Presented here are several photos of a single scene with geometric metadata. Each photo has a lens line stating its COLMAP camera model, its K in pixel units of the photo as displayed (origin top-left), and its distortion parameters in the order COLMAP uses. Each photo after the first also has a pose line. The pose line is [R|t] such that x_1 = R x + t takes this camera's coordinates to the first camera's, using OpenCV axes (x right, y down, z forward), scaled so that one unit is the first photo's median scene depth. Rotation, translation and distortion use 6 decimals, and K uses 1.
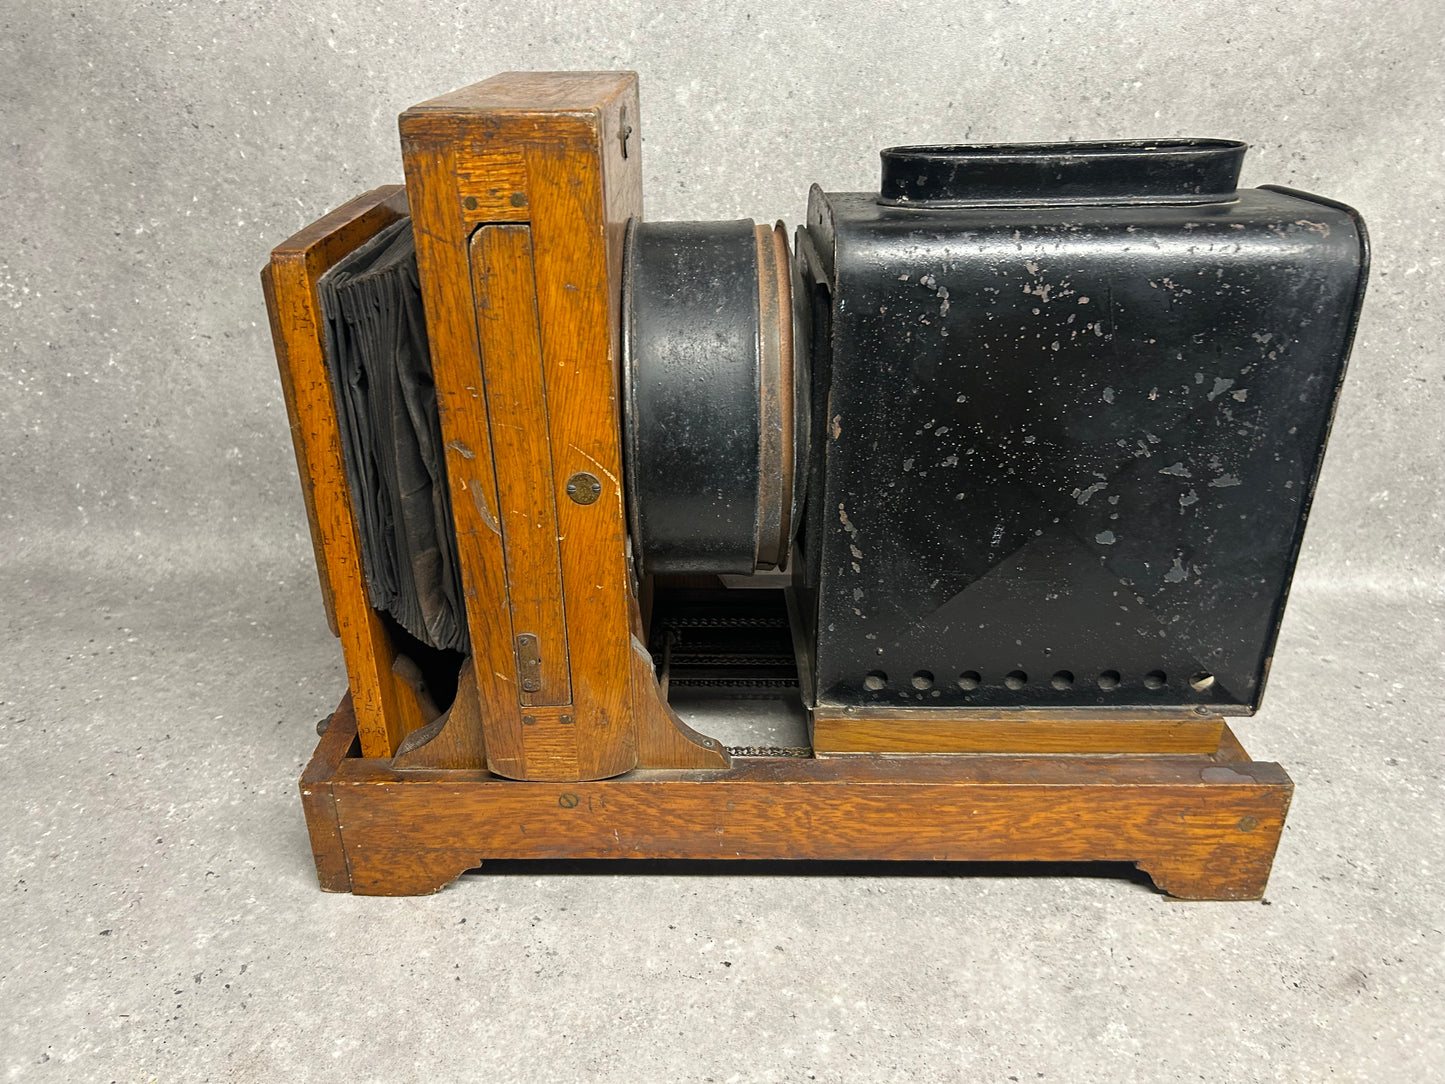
lens RADIAL K [[1114.0, 0, 708.5], [0, 1114.0, 549.3], [0, 0, 1]] dist [0.036851, -0.051068]
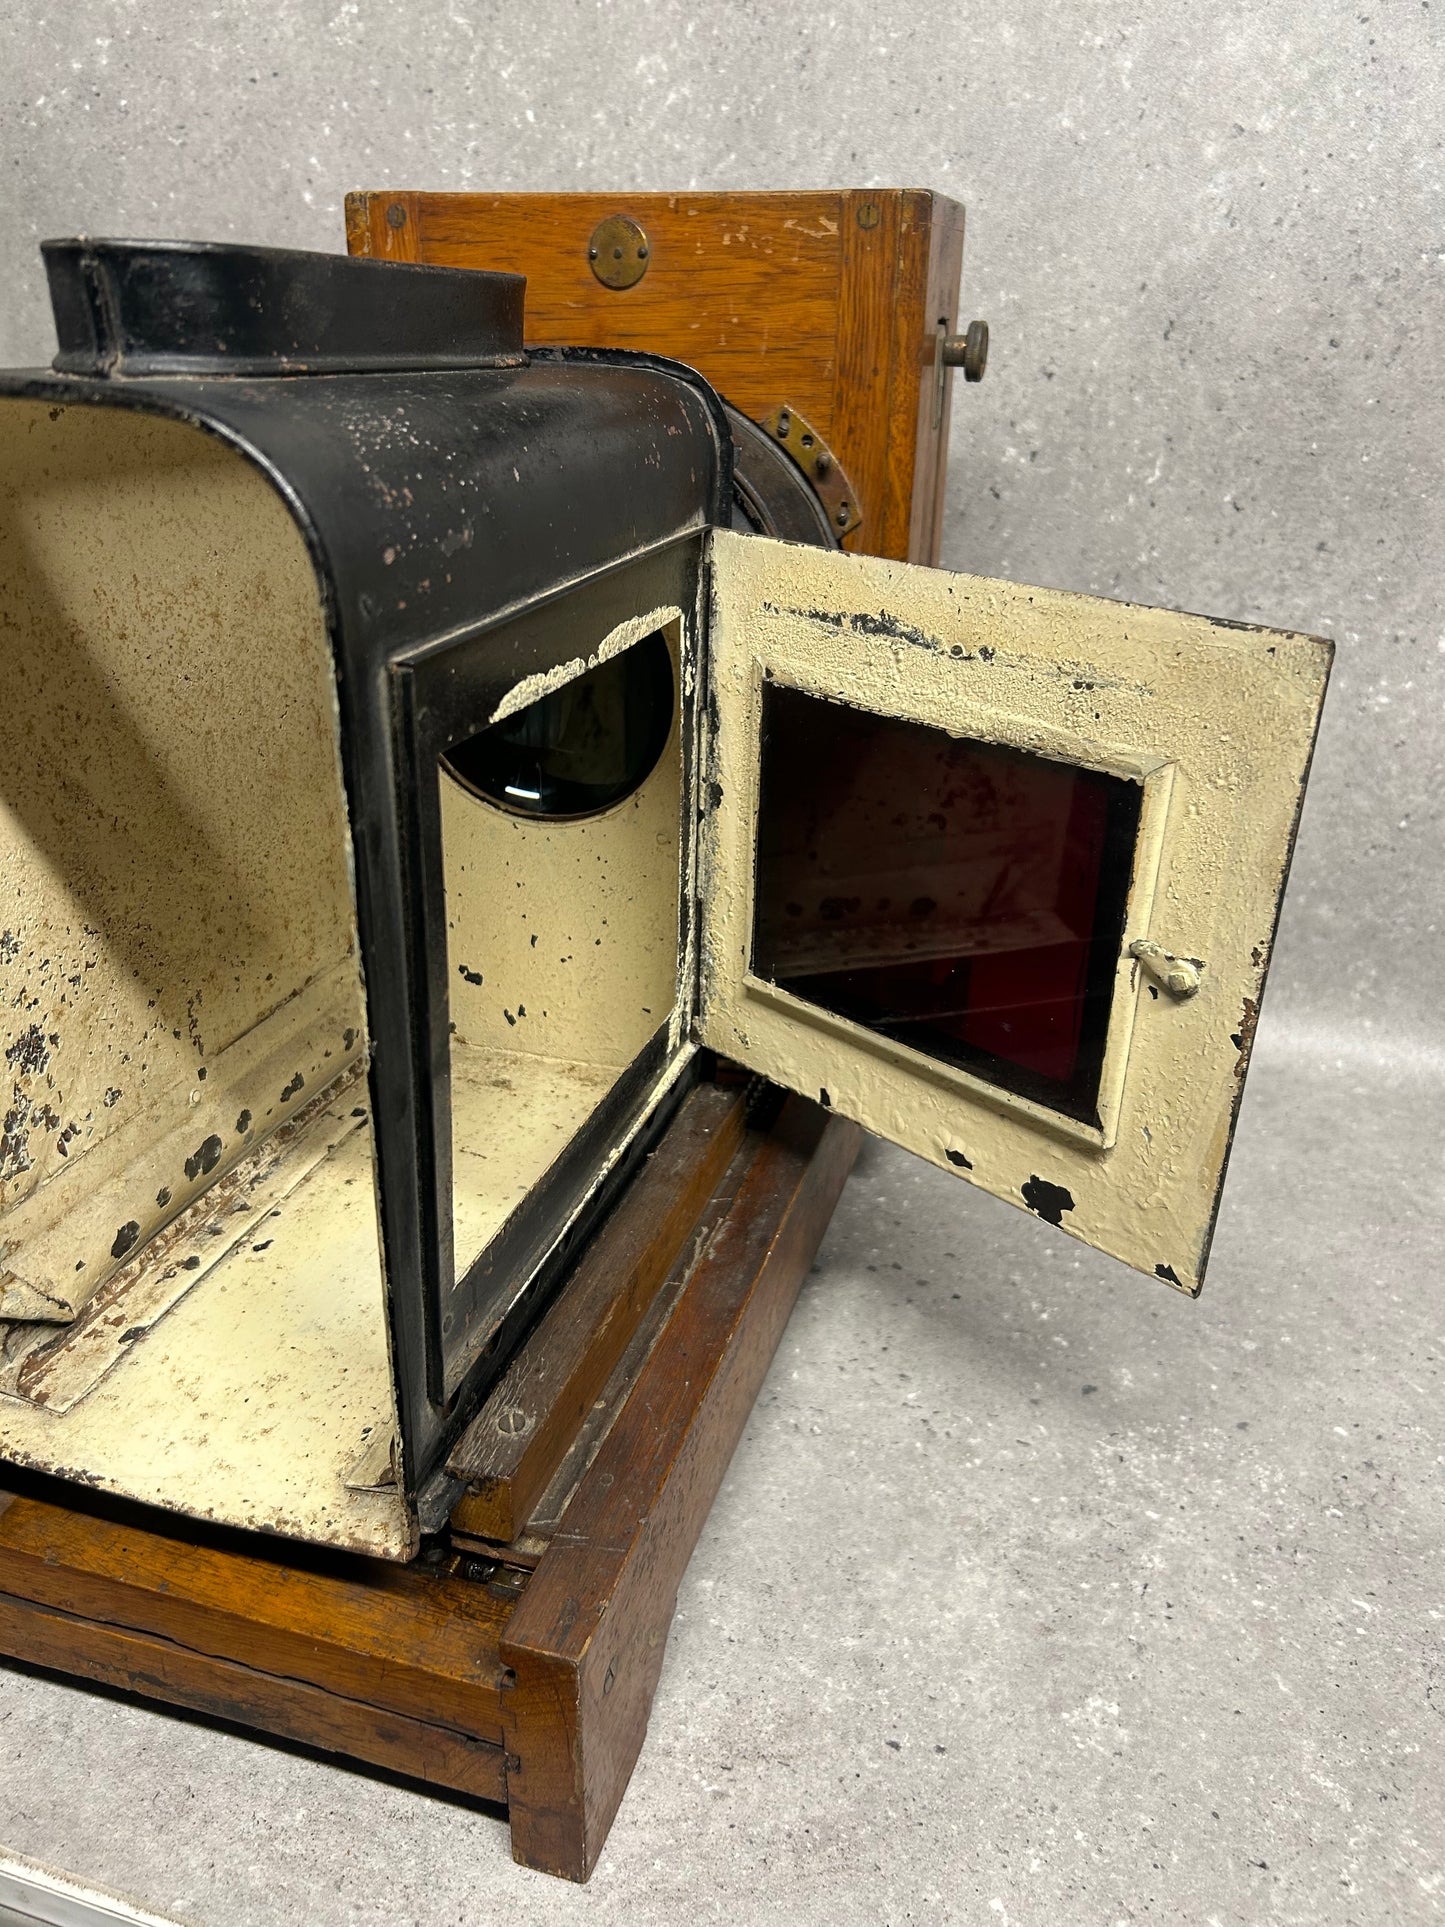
lens RADIAL K [[1485.5, 0, 710.2], [0, 1485.5, 967.7], [0, 0, 1]] dist [0.036851, -0.051068]
pose [[0.969508, 0.113836, -0.217016, 0.216085], [-0.122824, 0.992024, -0.028343, 0.061158], [0.212058, 0.054134, 0.975757, 0.111915]]
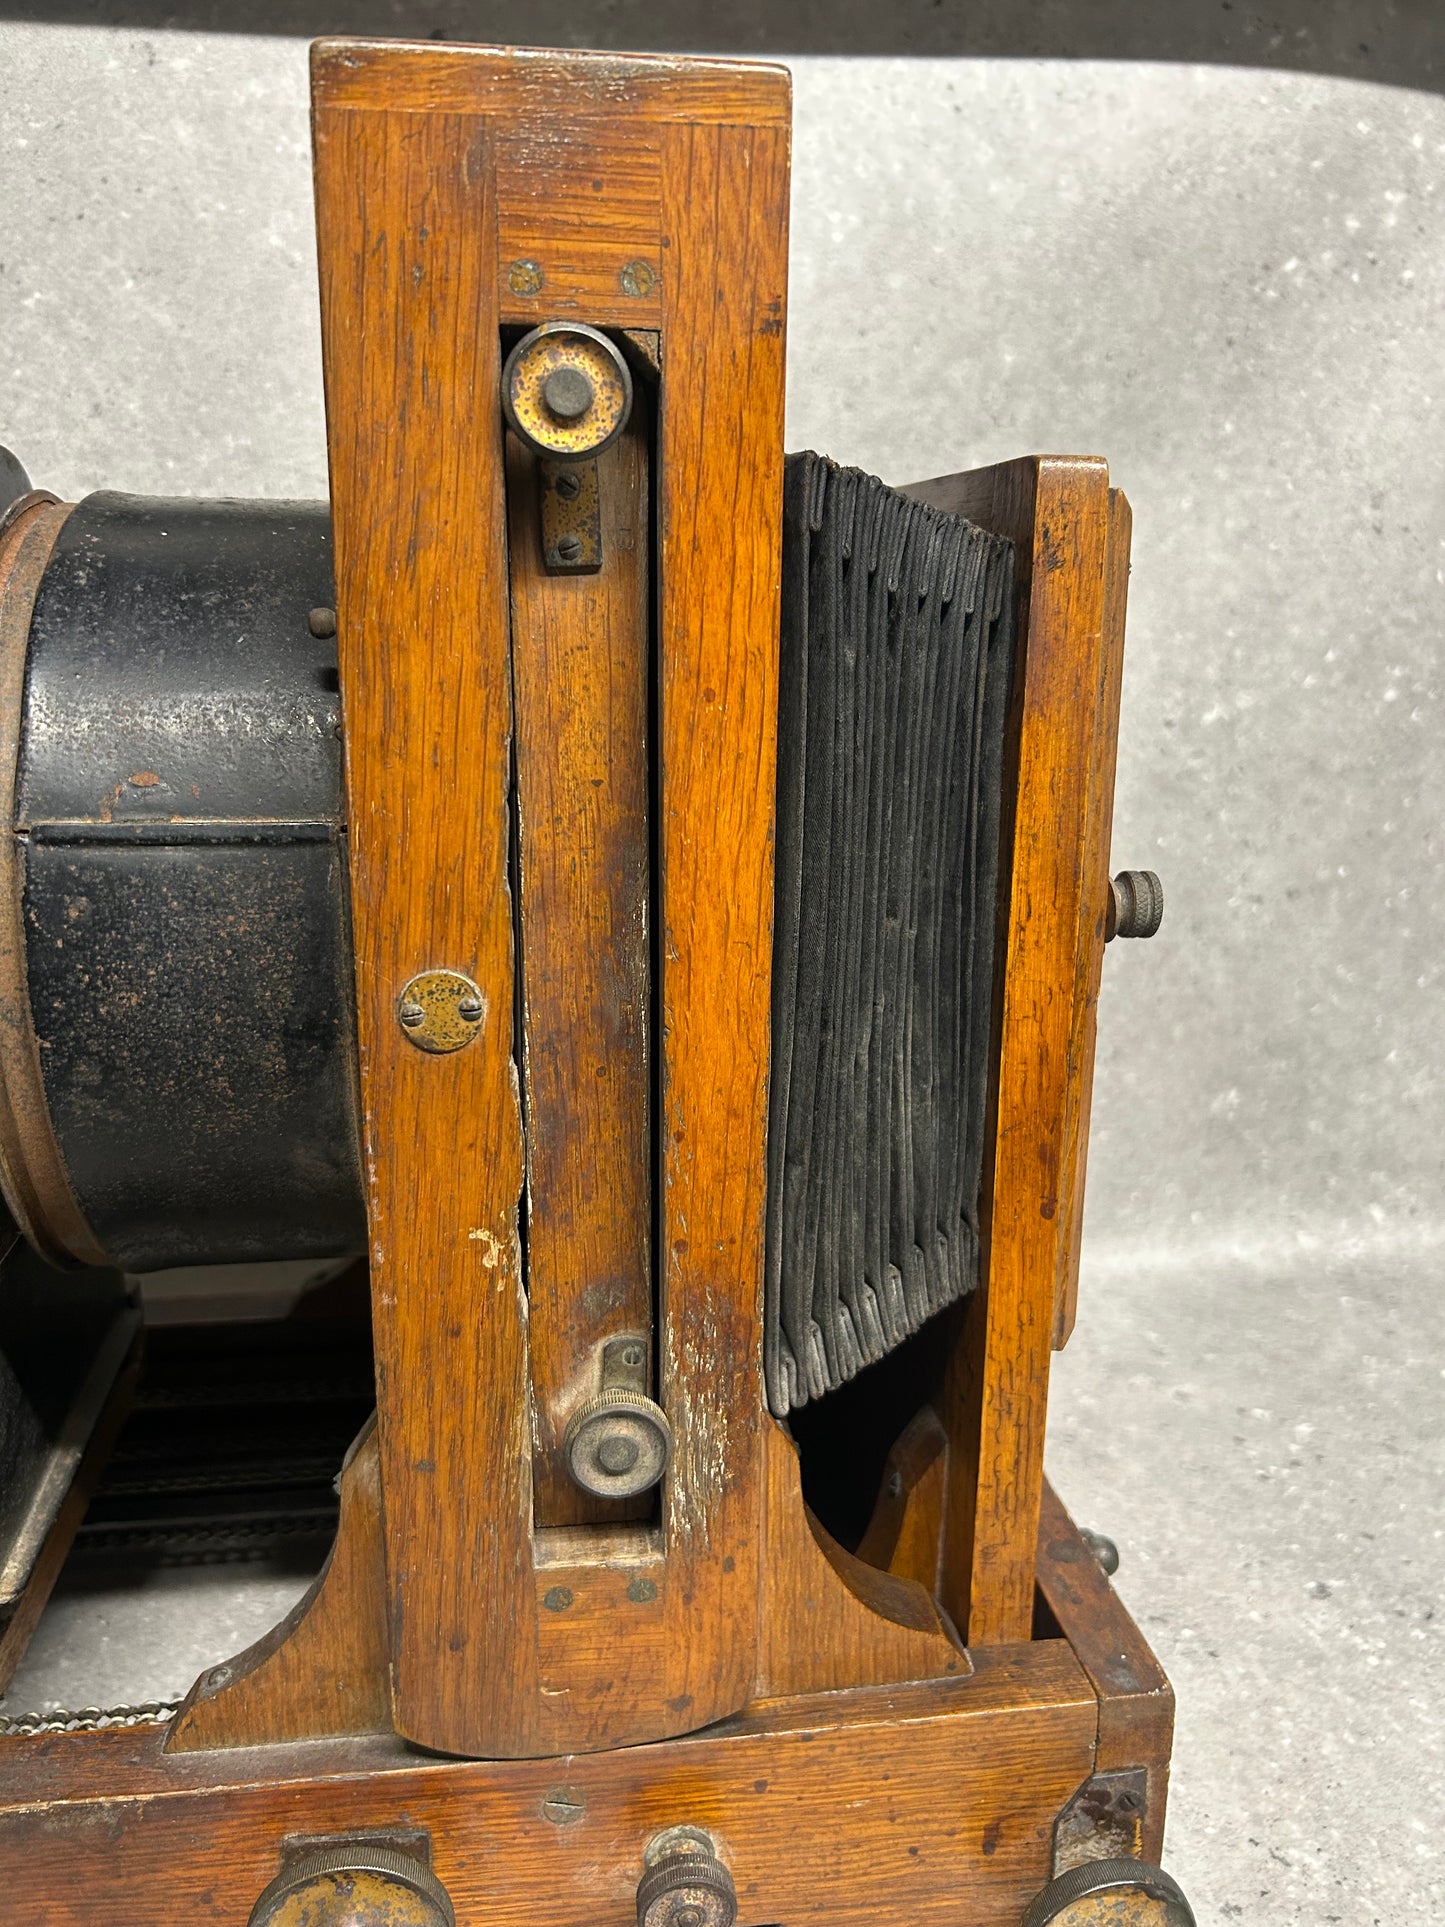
lens RADIAL K [[1496.5, 0, 724.9], [0, 1496.5, 968.8], [0, 0, 1]] dist [0.028738, -0.045857]
pose [[0.975745, -0.050127, 0.213093, 0.210954], [0.093112, 0.976020, -0.196761, 0.021914], [-0.198120, 0.211831, 0.957014, 0.334619]]
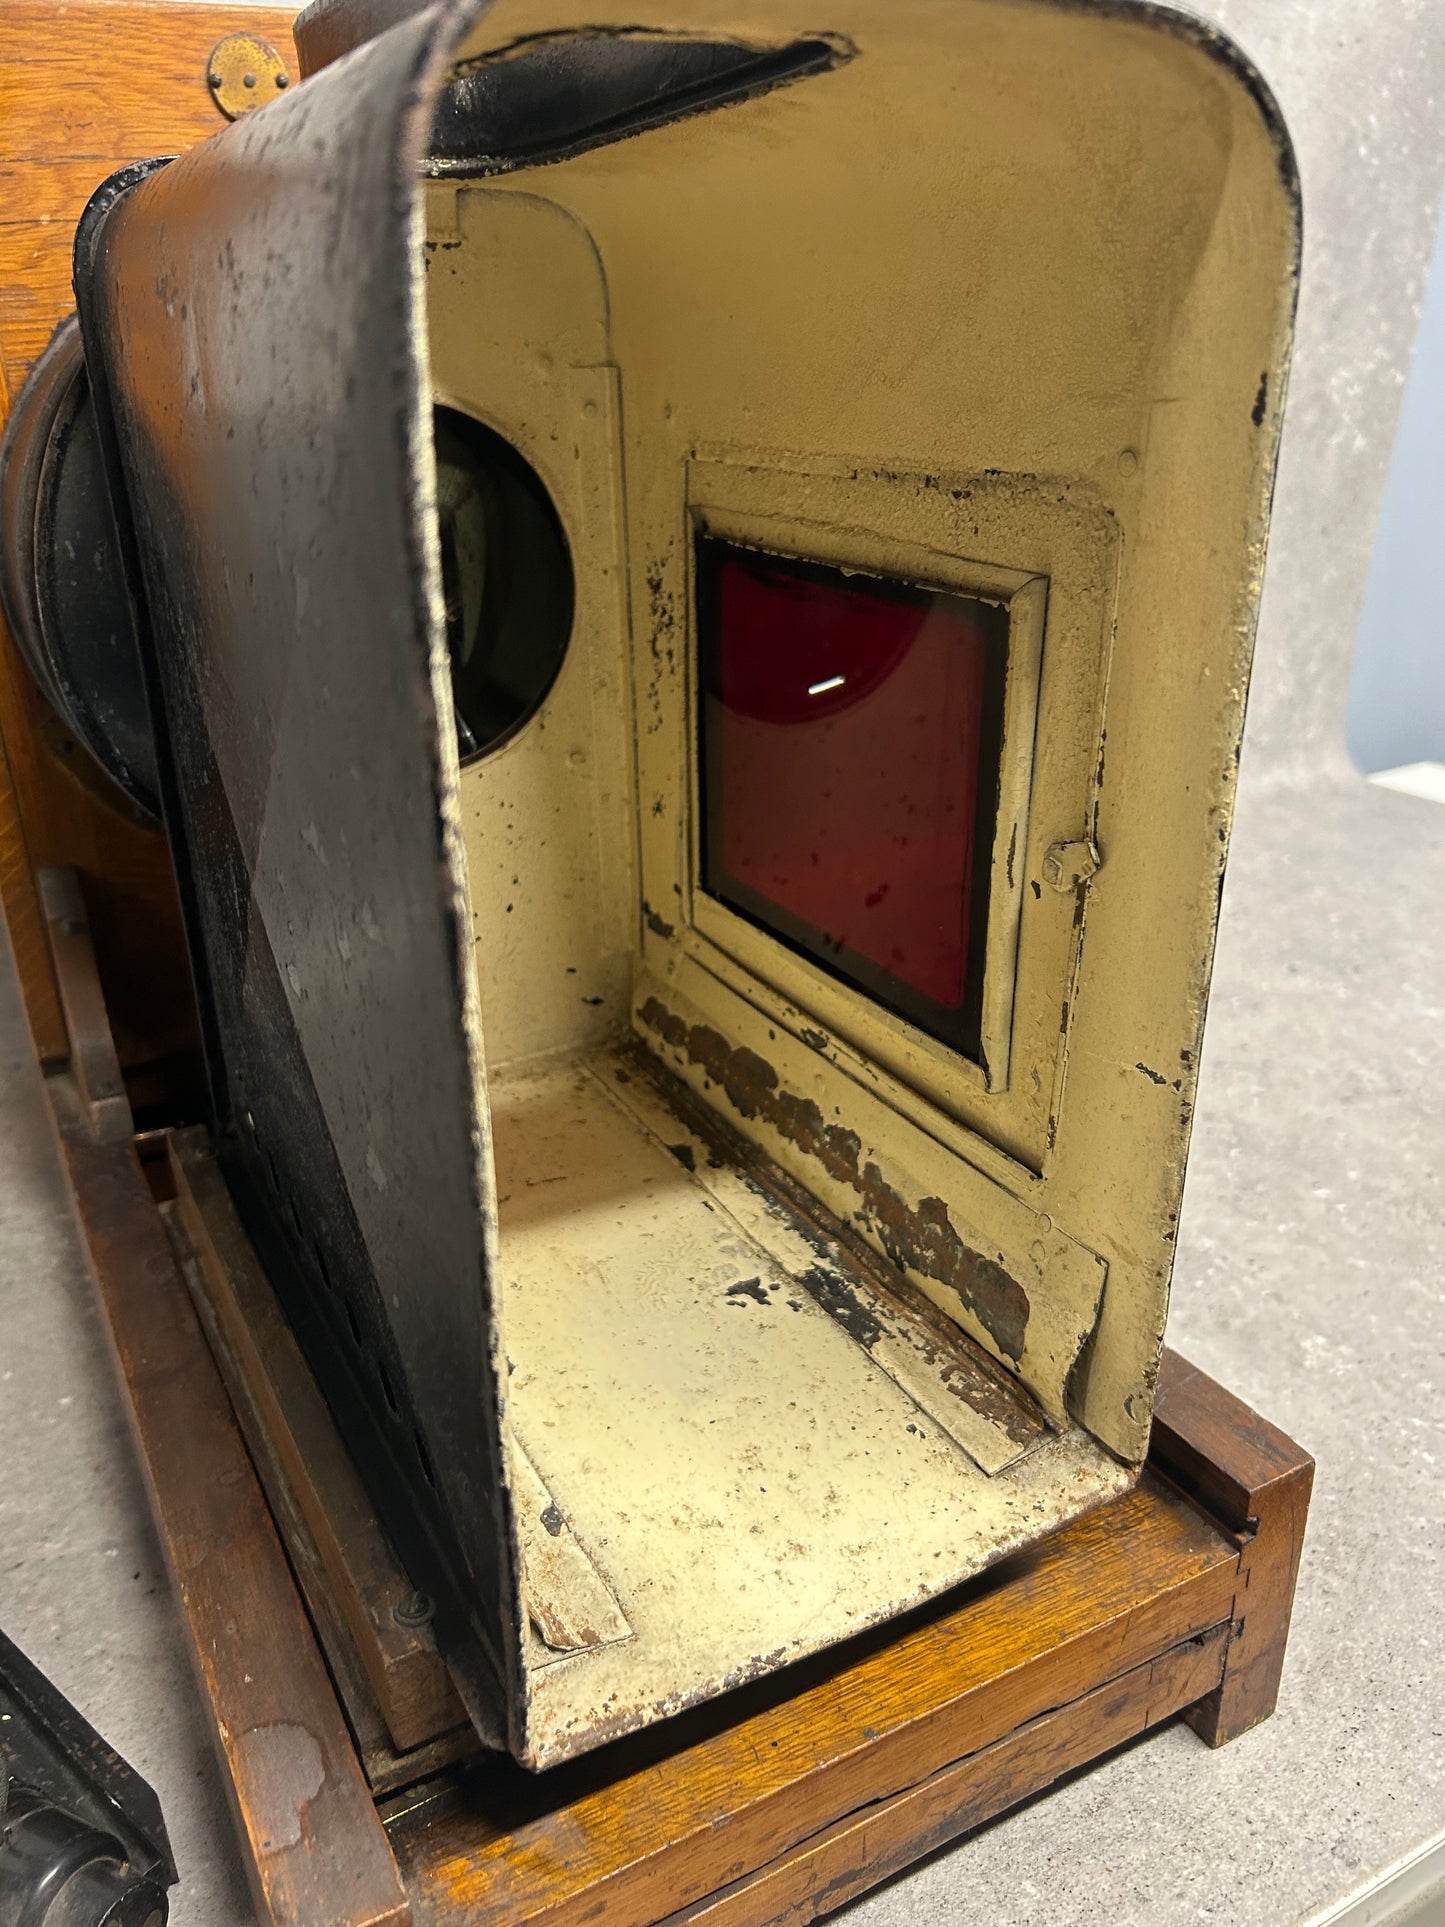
lens RADIAL K [[1485.5, 0, 718.3], [0, 1485.5, 962.9], [0, 0, 1]] dist [0.036851, -0.051068]
pose [[0.850398, -0.225258, 0.475481, -0.247001], [0.255410, 0.966832, 0.001233, 0.078928], [-0.459988, 0.120394, 0.879725, 0.246674]]
